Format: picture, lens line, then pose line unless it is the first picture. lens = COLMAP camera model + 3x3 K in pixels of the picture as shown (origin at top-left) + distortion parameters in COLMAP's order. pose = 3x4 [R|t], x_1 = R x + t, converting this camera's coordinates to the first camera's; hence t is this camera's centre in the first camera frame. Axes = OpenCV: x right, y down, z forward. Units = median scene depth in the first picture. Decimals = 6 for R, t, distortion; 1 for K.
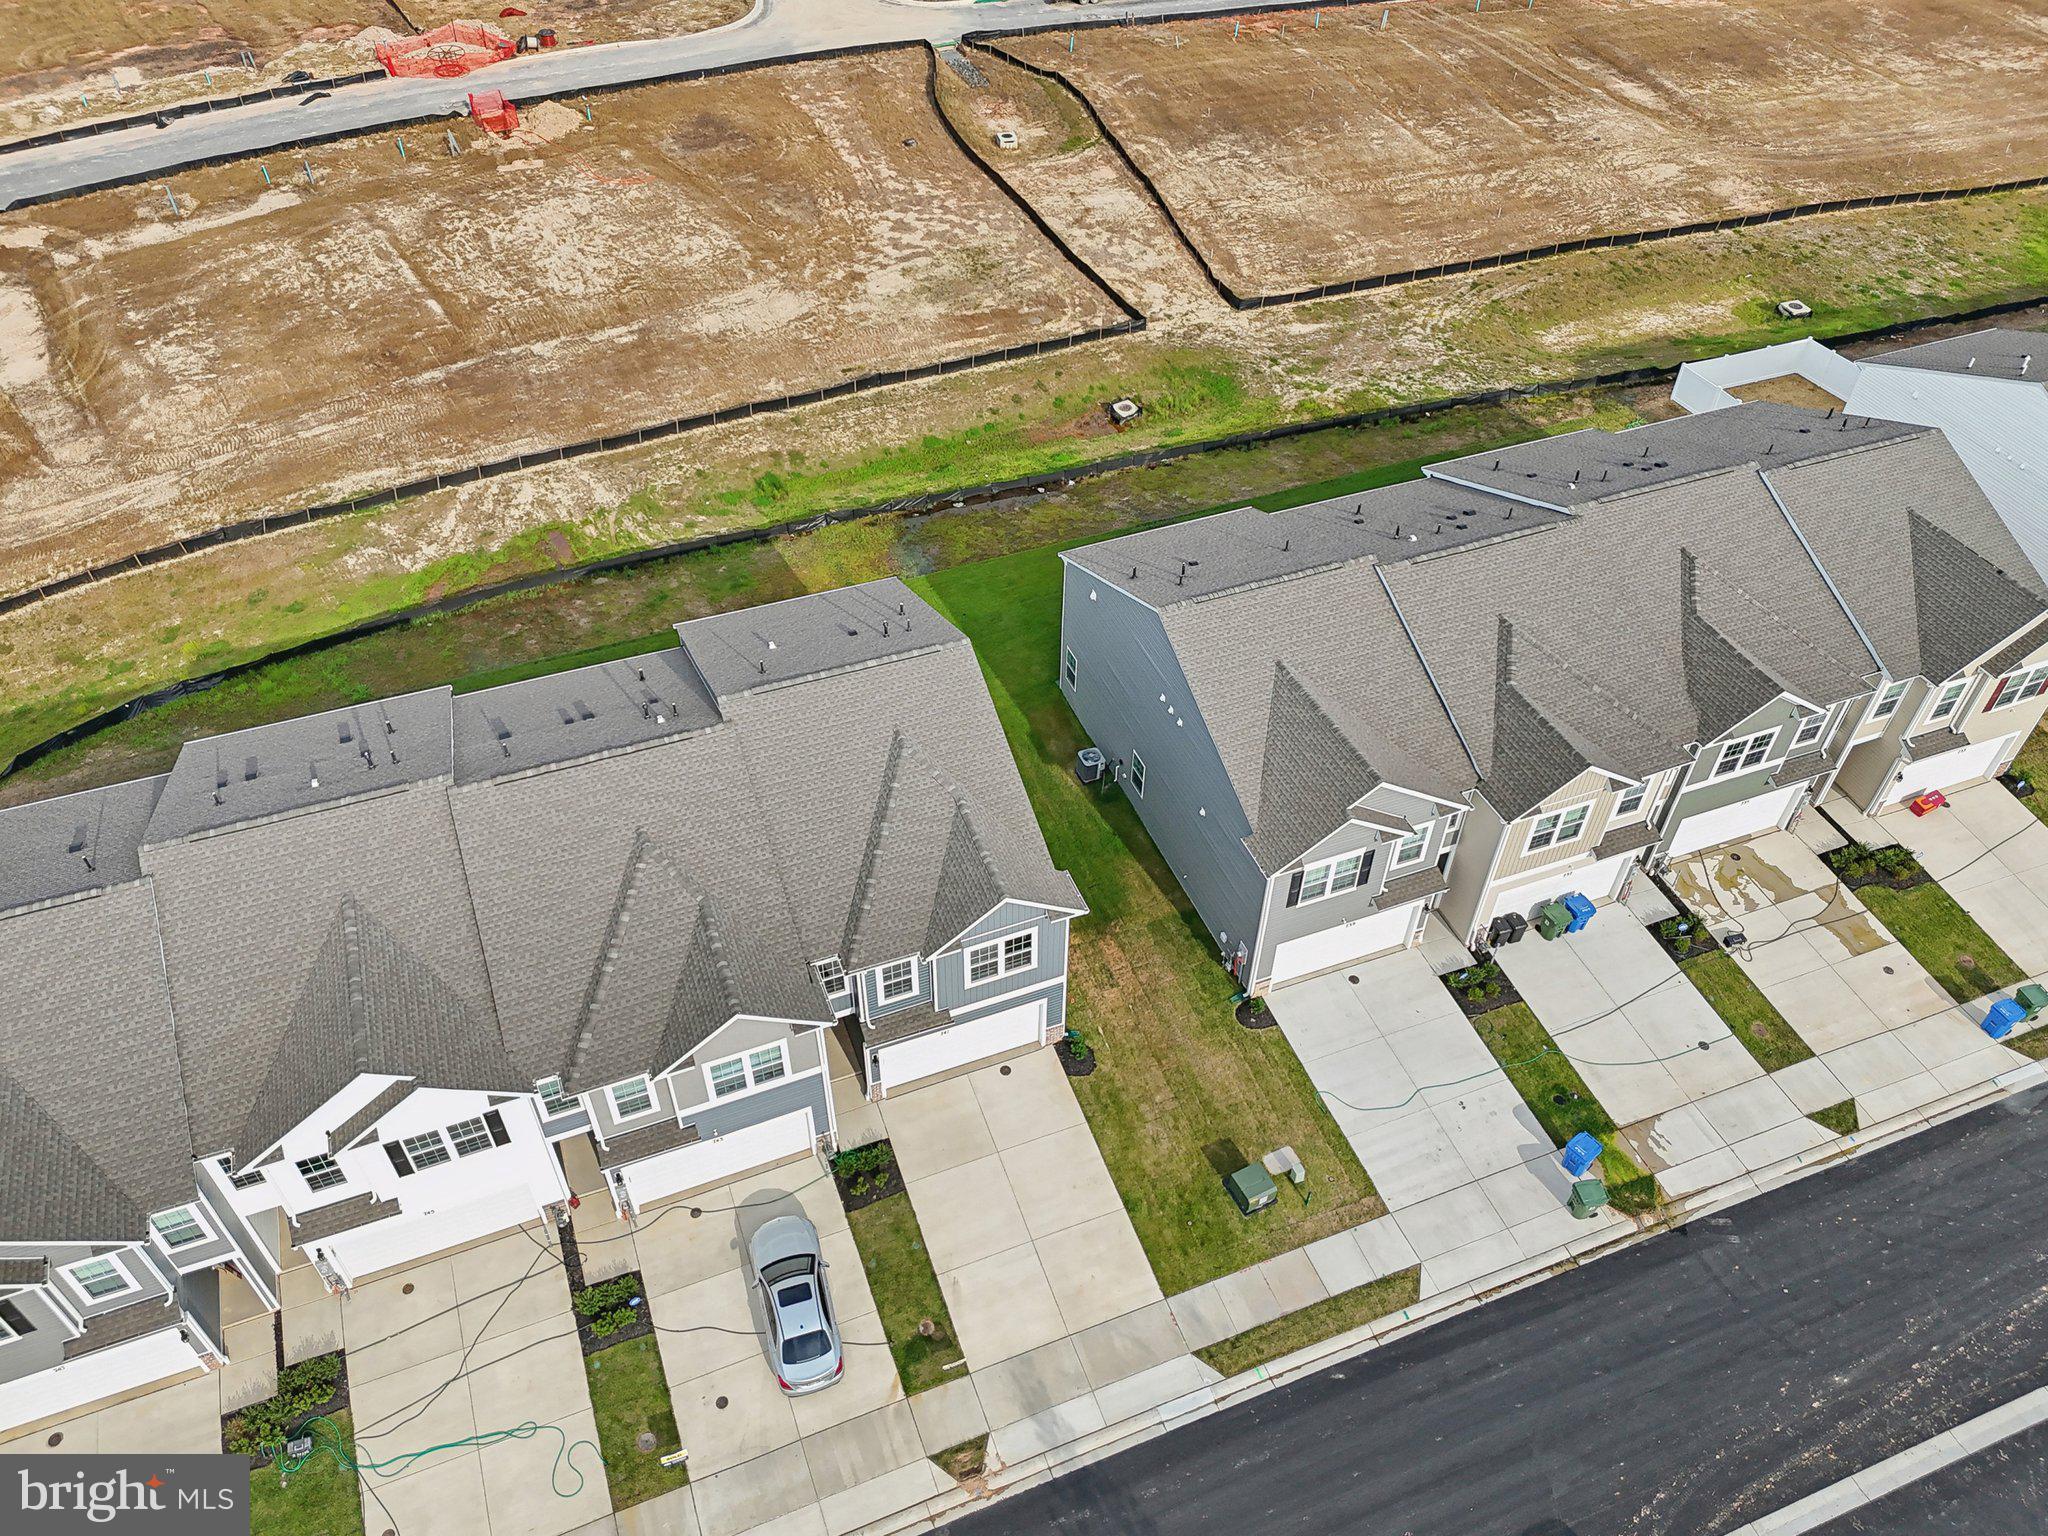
lens RADIAL K [[1520.6, 0, 1028.2], [0, 1520.6, 762.4], [0, 0, 1]] dist [0.084084, -0.089108]
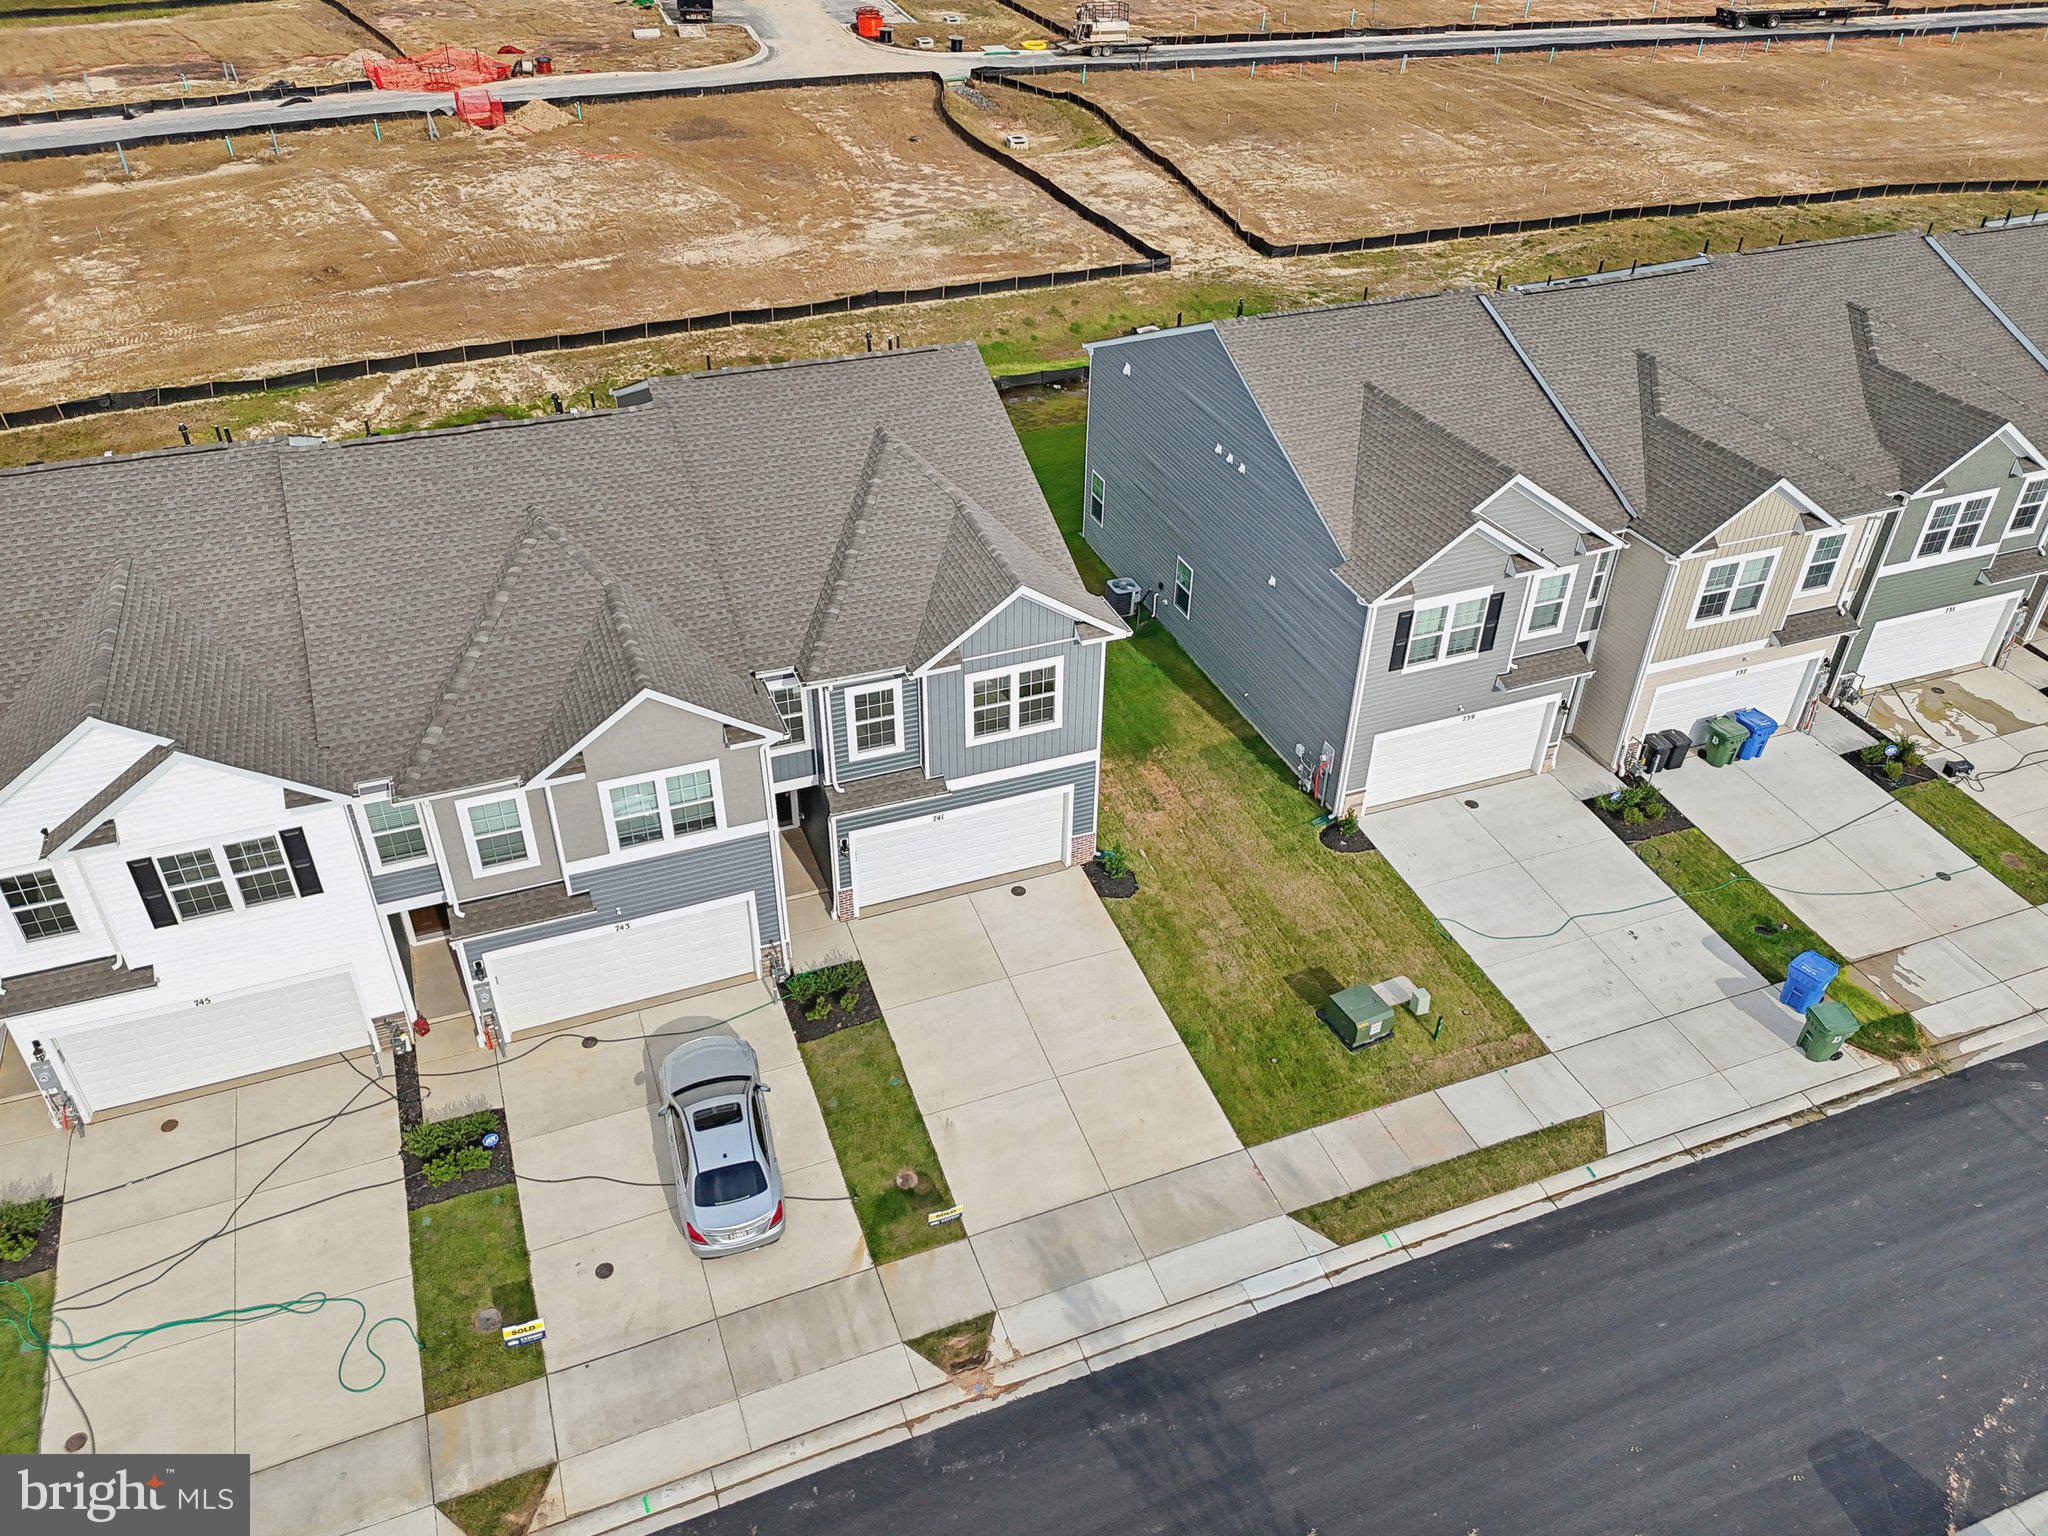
lens RADIAL K [[1520.6, 0, 1028.1], [0, 1520.6, 760.0], [0, 0, 1]] dist [0.084084, -0.089108]
pose [[0.999993, 0.003546, -0.001555, -0.008717], [-0.003744, 0.987926, -0.154880, 0.241441], [0.000987, 0.154884, 0.987932, 0.236926]]
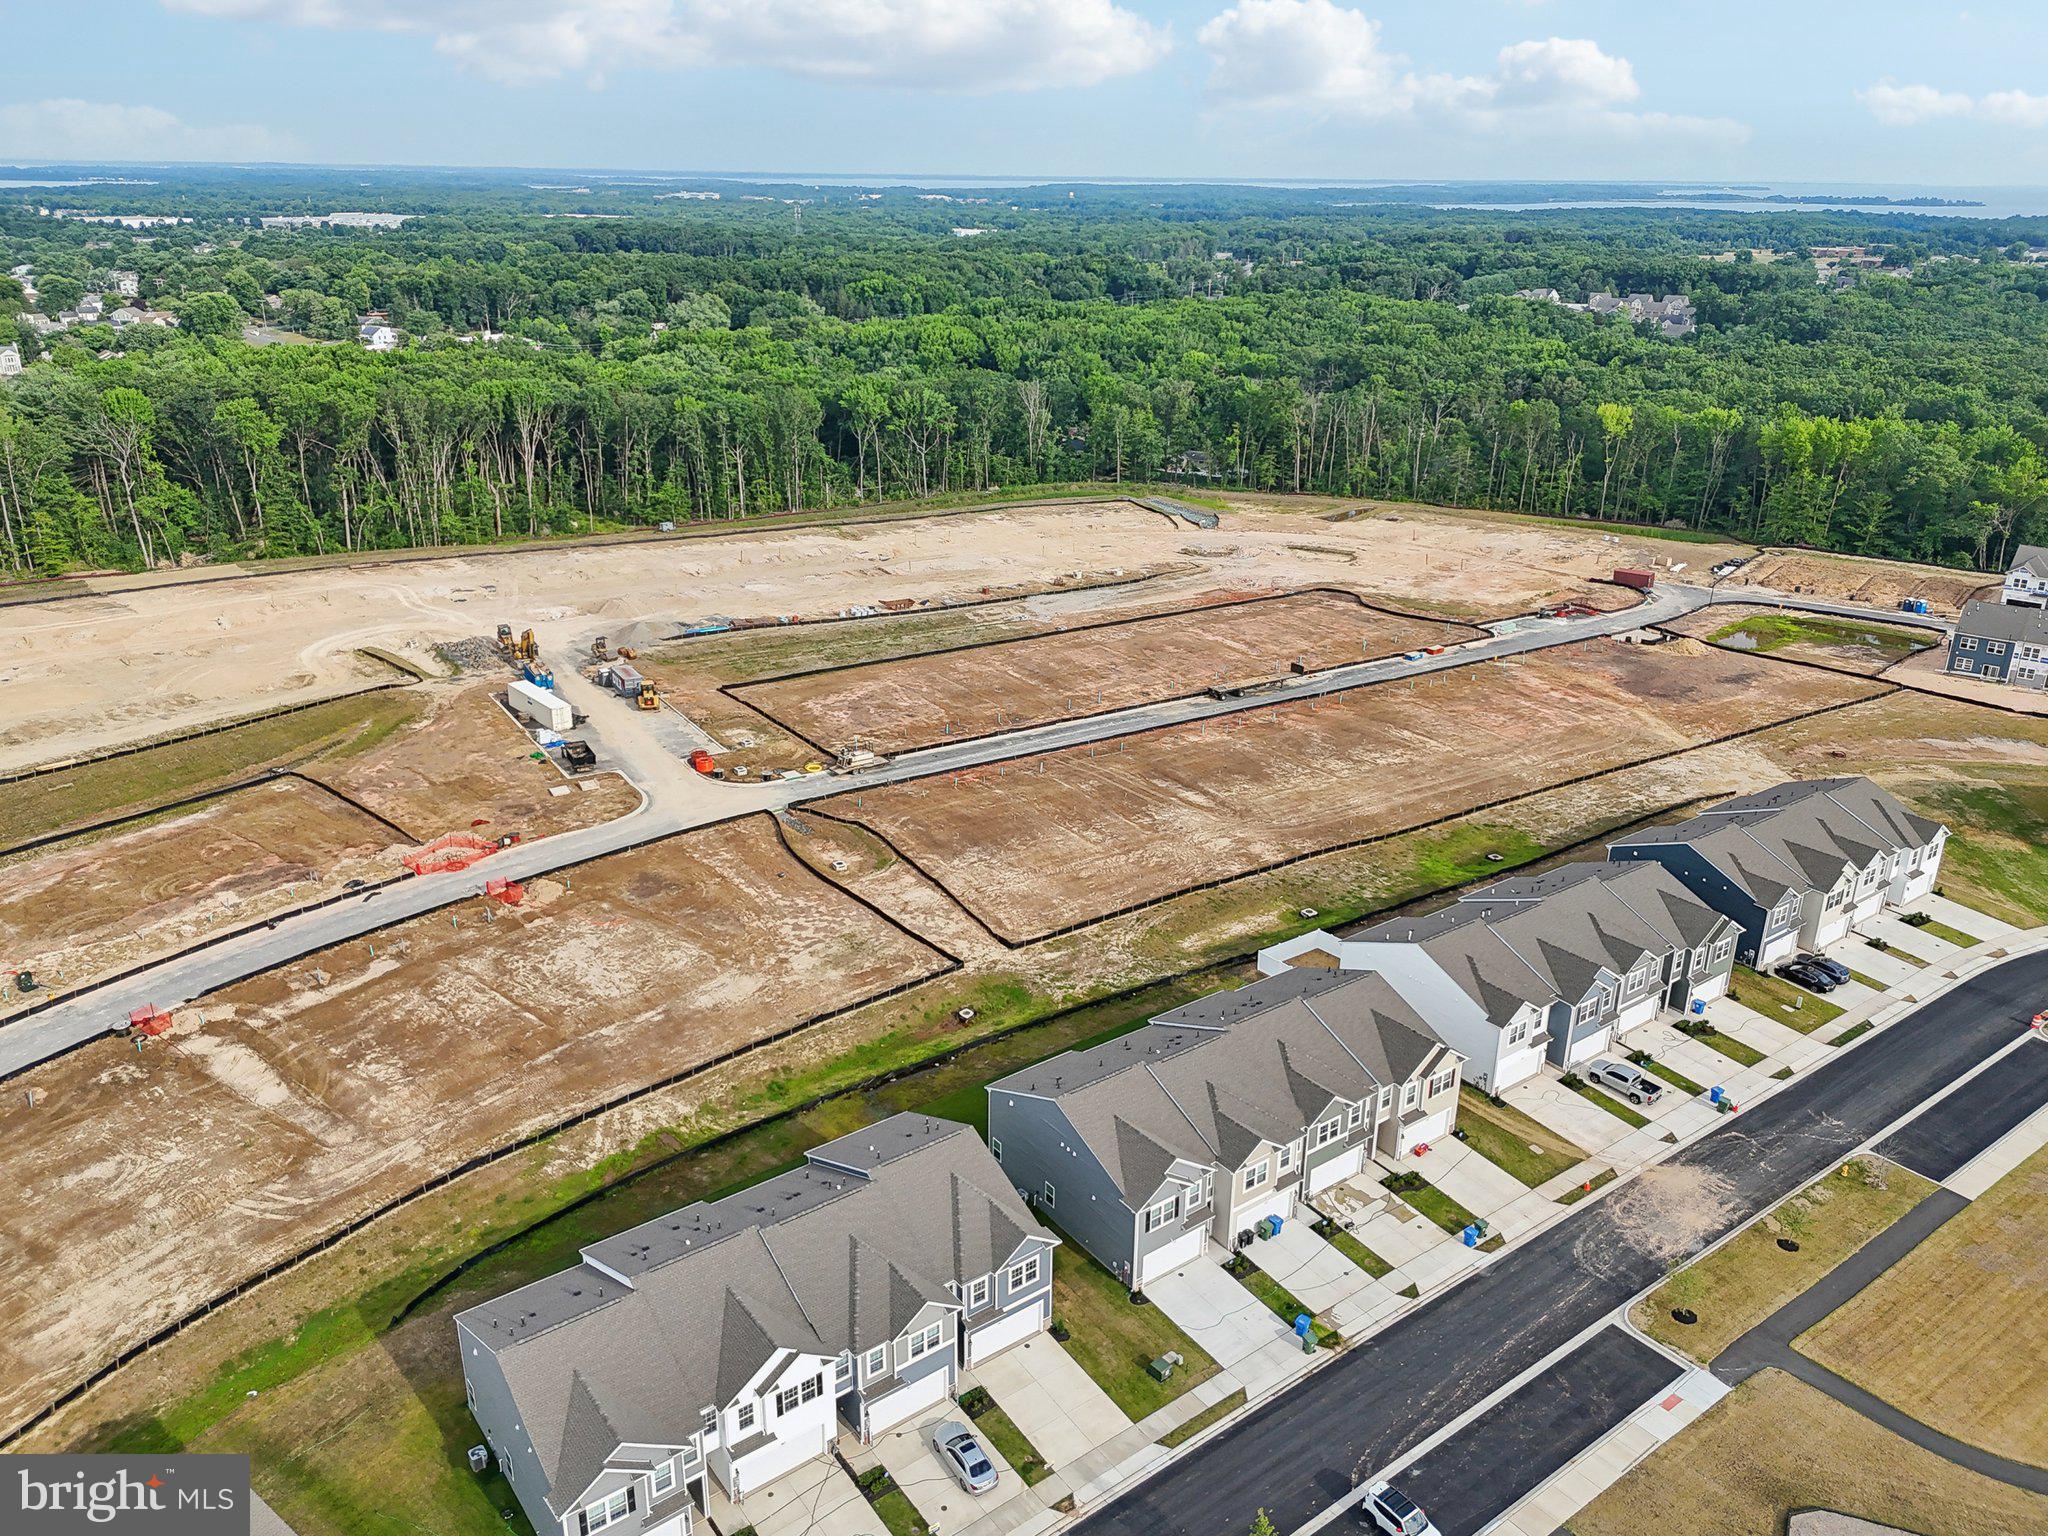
lens RADIAL K [[1520.6, 0, 1029.1], [0, 1520.6, 763.5], [0, 0, 1]] dist [0.084084, -0.089108]
pose [[0.964538, -0.097149, 0.245417, -0.404708], [0.184247, 0.913598, -0.362479, 0.223183], [-0.188998, 0.394842, 0.899099, -1.025583]]
